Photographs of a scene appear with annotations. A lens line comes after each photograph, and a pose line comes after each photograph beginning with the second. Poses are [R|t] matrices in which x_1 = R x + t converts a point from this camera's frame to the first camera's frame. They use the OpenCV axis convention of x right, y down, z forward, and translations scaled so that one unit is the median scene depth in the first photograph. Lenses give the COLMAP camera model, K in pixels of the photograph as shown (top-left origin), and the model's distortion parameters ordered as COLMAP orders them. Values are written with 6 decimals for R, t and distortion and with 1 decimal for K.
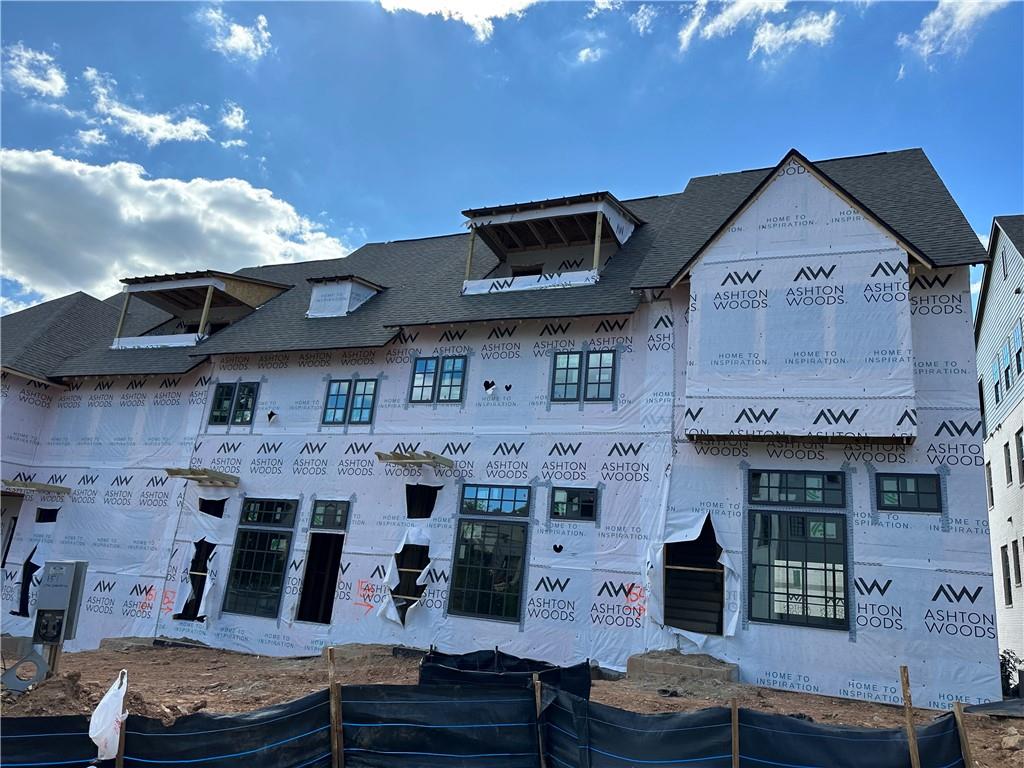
lens RADIAL K [[734.2, 0, 512.4], [0, 734.2, 388.7], [0, 0, 1]] dist [0.037571, -0.049476]
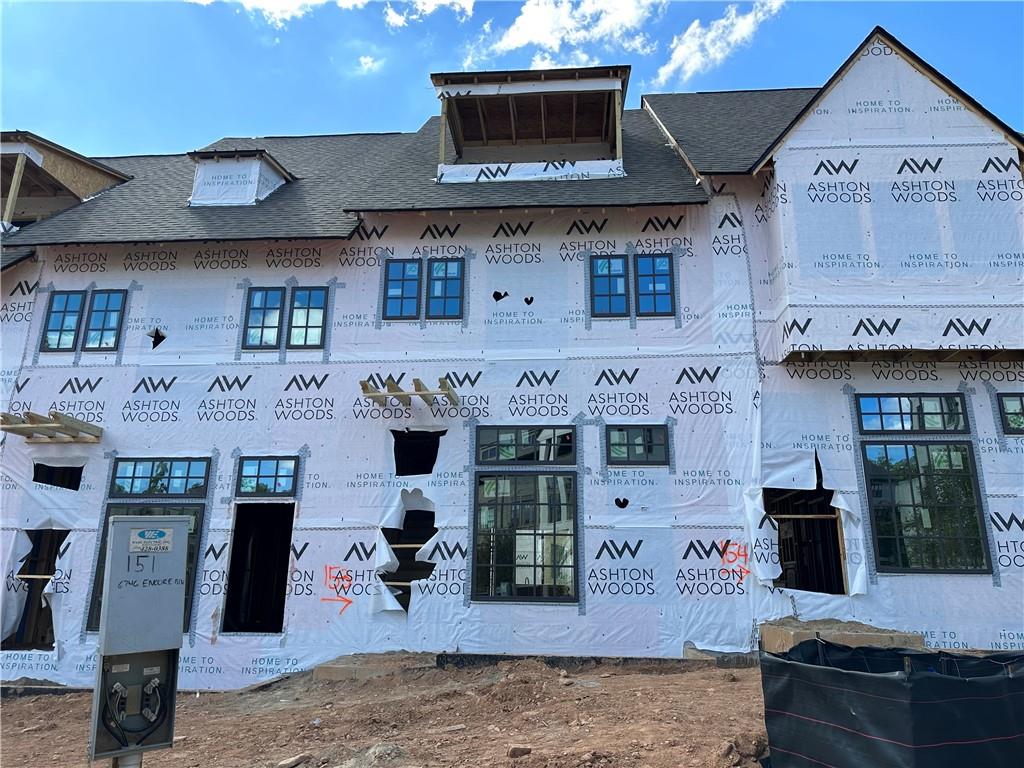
lens RADIAL K [[734.2, 0, 512.4], [0, 734.2, 385.7], [0, 0, 1]] dist [0.037571, -0.049476]
pose [[0.945193, 0.003699, 0.326490, -0.288476], [-0.008918, 0.999855, 0.014490, 0.082436], [-0.326389, -0.016608, 0.945089, 0.303810]]
